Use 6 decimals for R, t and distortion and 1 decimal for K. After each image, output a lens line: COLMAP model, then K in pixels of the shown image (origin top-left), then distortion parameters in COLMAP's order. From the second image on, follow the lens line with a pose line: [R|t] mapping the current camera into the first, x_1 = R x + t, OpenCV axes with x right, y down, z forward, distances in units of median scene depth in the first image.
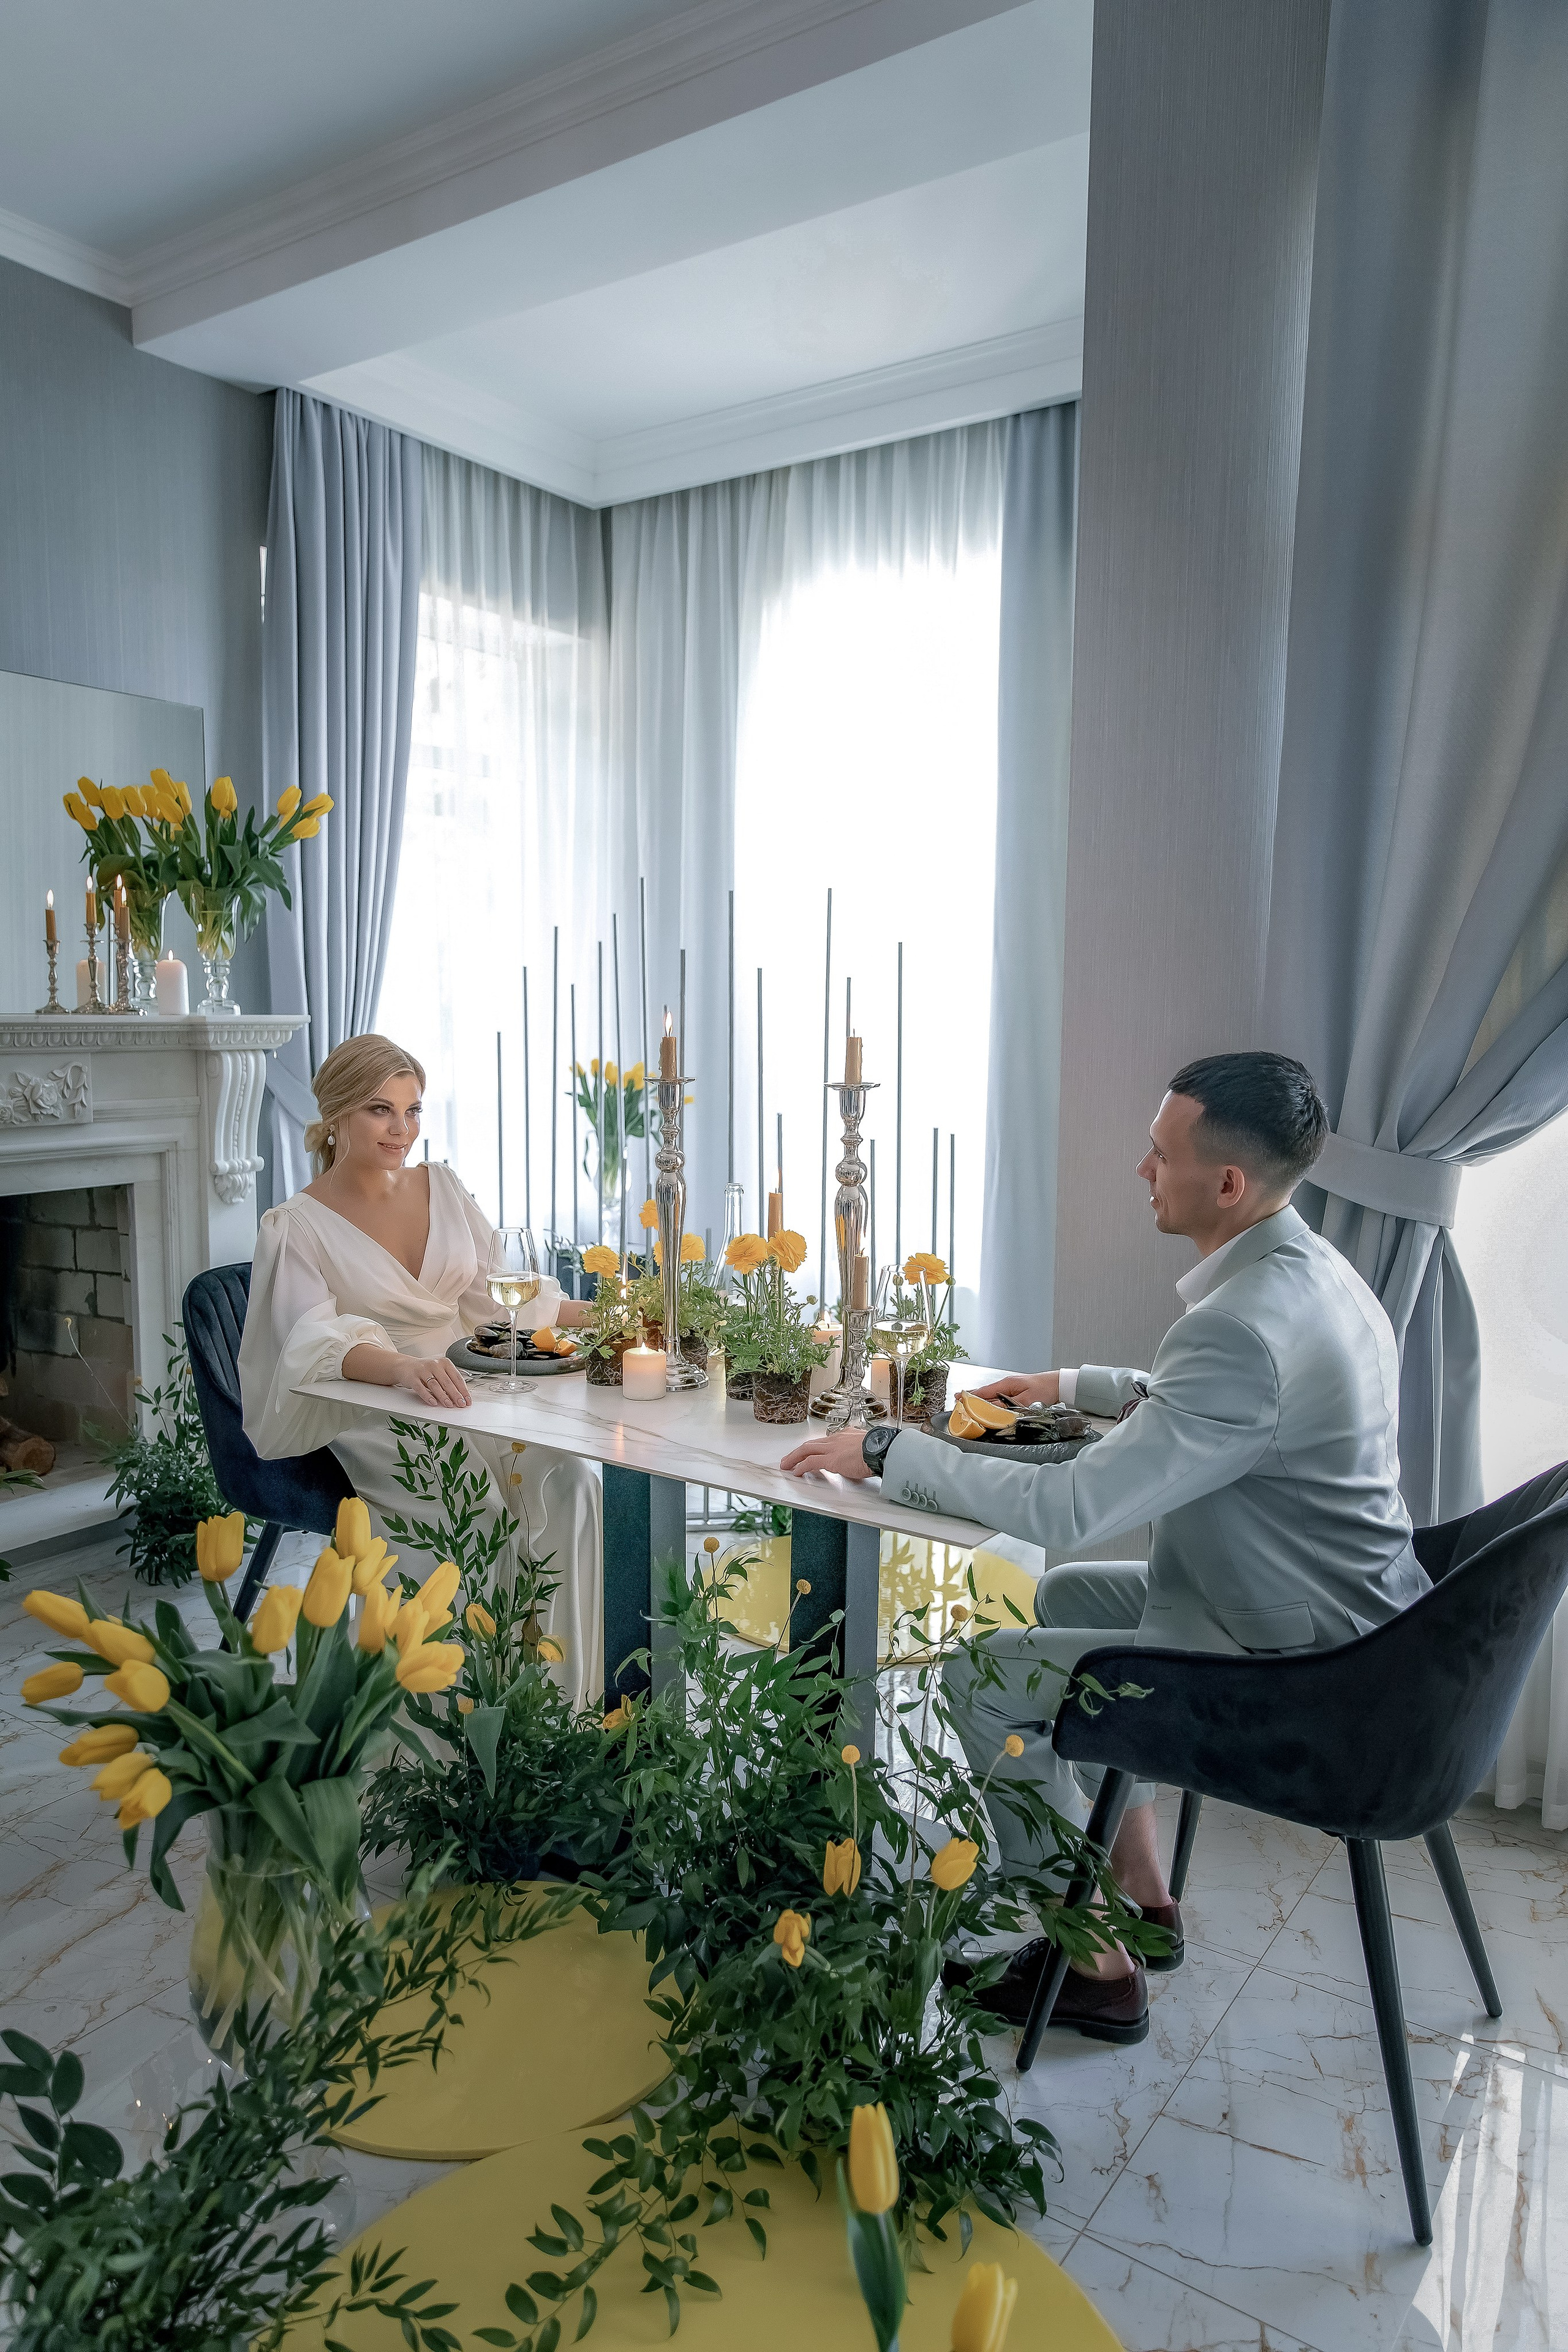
lens RADIAL K [[1526.4, 0, 790.5], [0, 1526.4, 1184.4], [0, 0, 1]] dist [0.005459, -0.000858]
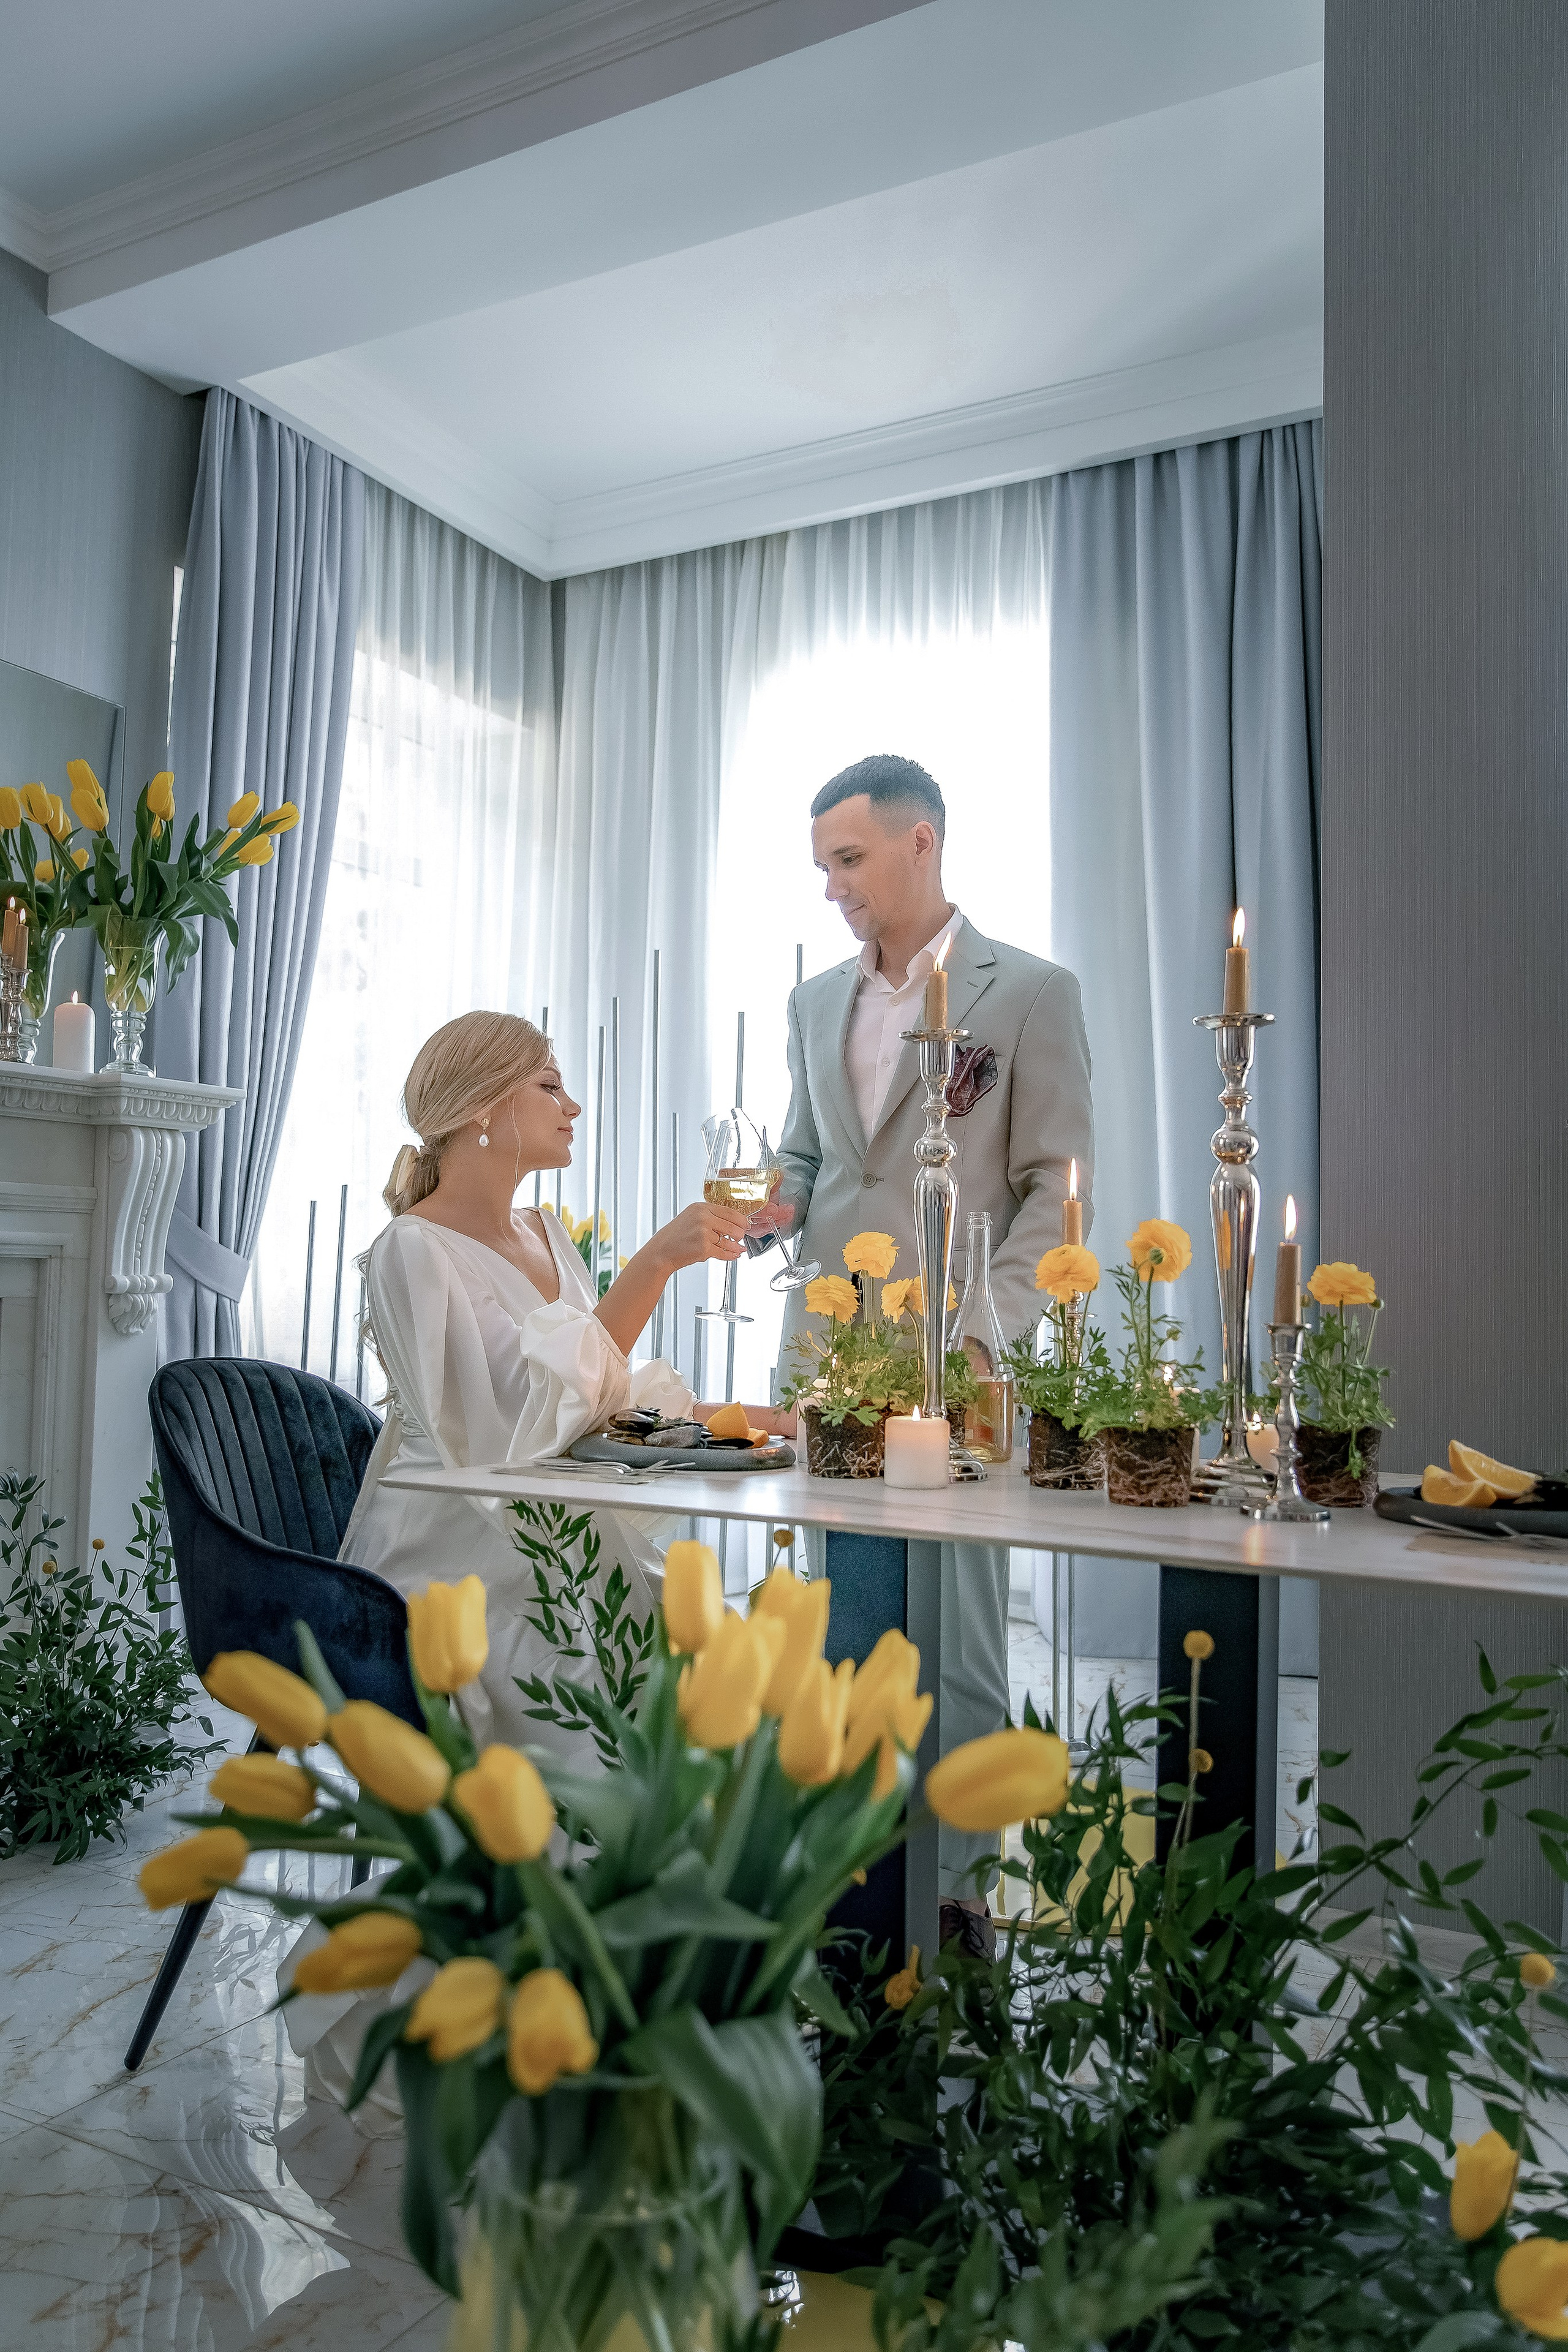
lens RADIAL K [[1706.9, 0, 765.5], [0, 1706.9, 1196.0], [0, 0, 1]] dist [-0.003552, -0.006566]
pose [[0.994691, 0.015252, 0.101771, -0.147781], [0.001106, 0.987315, -0.158772, 0.080607], [-0.102902, 0.158042, 0.982056, 0.148559]]
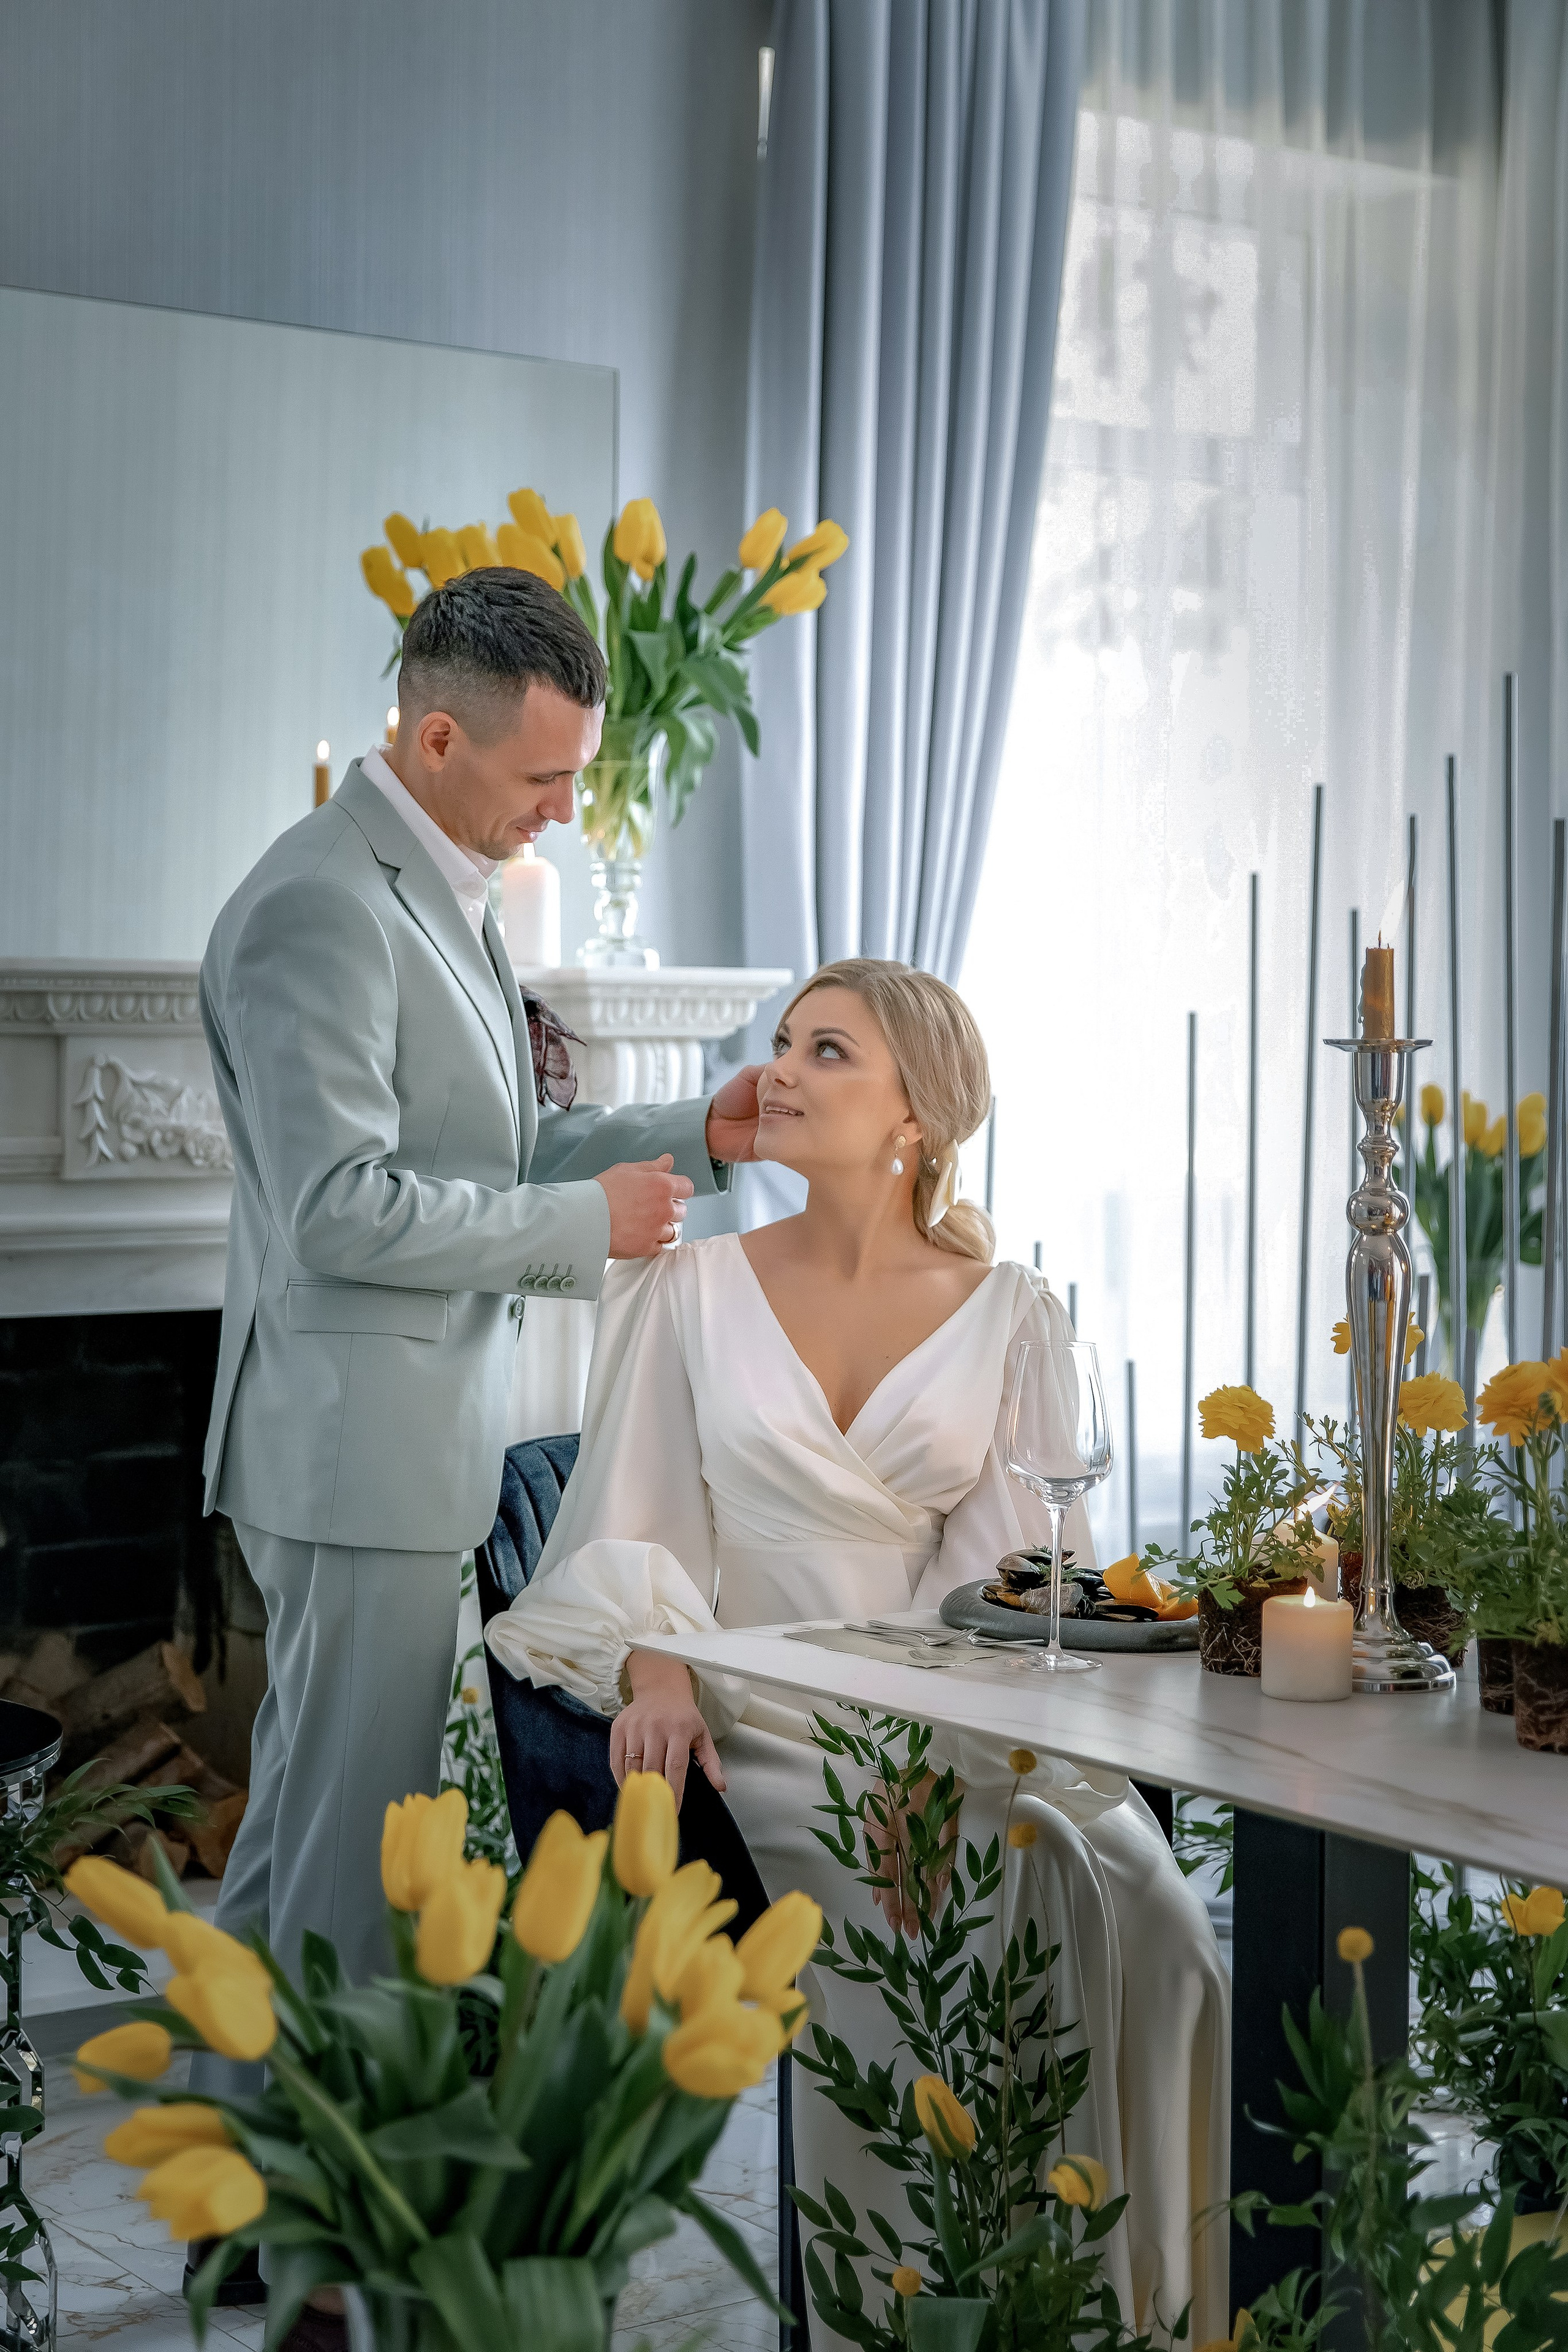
lens RADIAL K [[3607.2, 0, 789.0], [0, 3607.2, 1177.3], [0, 0, 1]] dist [0.003735, 0.000000]
pose [[0.939540, 0.013816, -0.342160, 0.084331], [-0.040477, 0.996662, -0.070900, 0.038739], [0.340038, 0.080463, 0.936963, -0.080535]]
